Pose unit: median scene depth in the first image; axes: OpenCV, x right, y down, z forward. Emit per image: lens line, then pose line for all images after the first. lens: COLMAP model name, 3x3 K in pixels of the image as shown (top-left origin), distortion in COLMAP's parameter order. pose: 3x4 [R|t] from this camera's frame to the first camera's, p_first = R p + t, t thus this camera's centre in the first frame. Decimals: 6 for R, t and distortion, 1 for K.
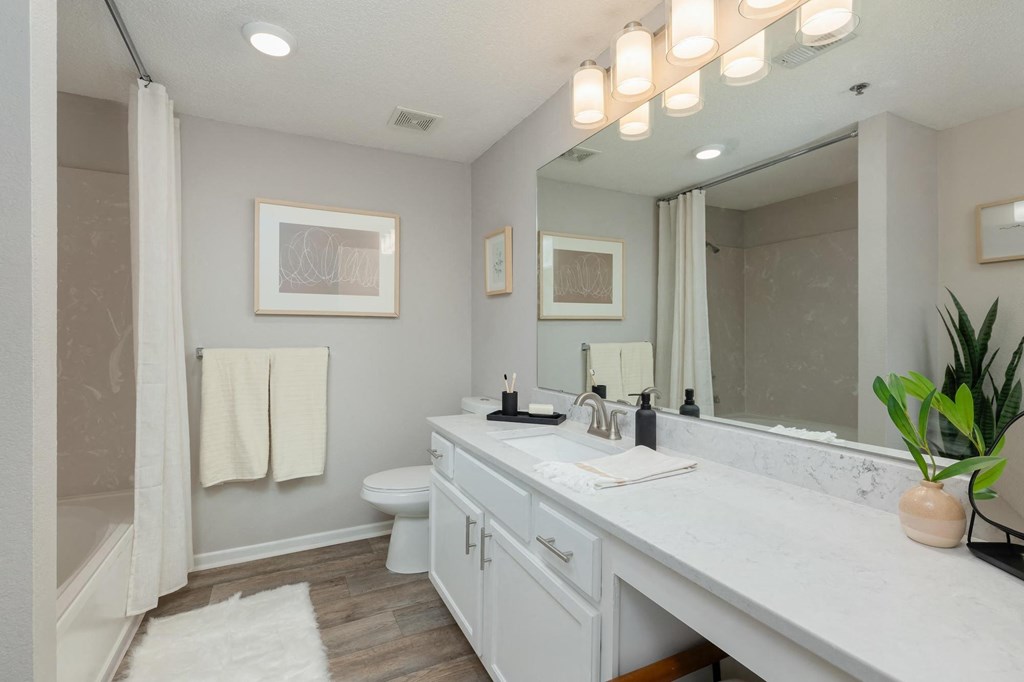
lens RADIAL K [[467.9, 0, 511.1], [0, 467.9, 331.3], [0, 0, 1]] dist [-0.008048, 0.001086]
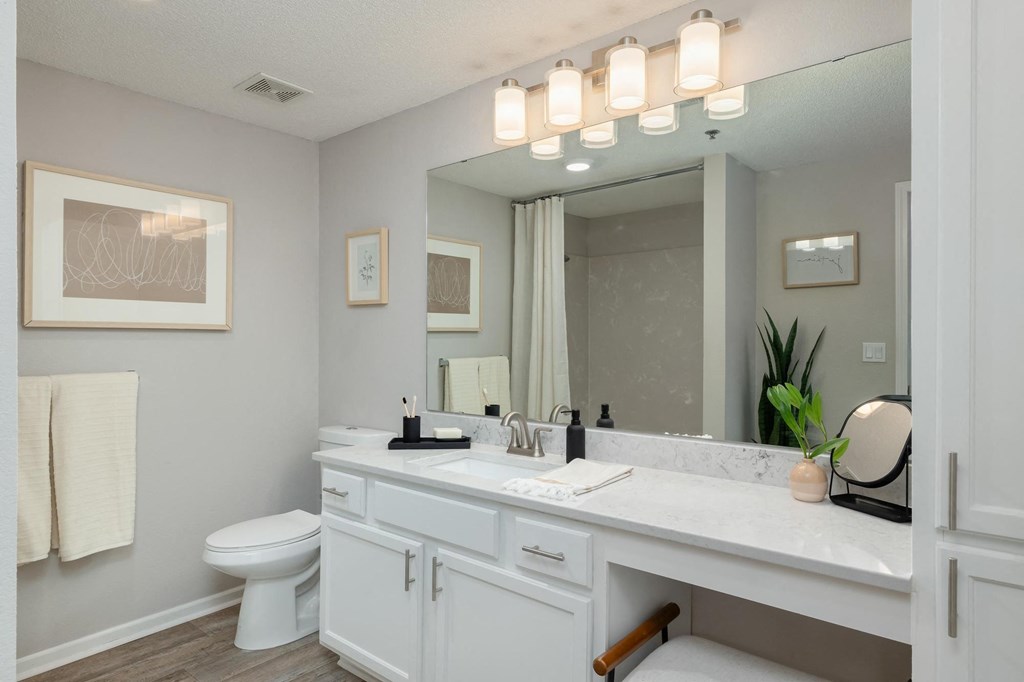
lens RADIAL K [[592.2, 0, 518.3], [0, 592.2, 338.2], [0, 0, 1]] dist [0.004883, 0.001416]
pose [[0.914410, -0.001483, 0.404787, -0.240316], [0.000924, 0.999998, 0.001576, -0.021279], [-0.404789, -0.001067, 0.914410, -0.117757]]
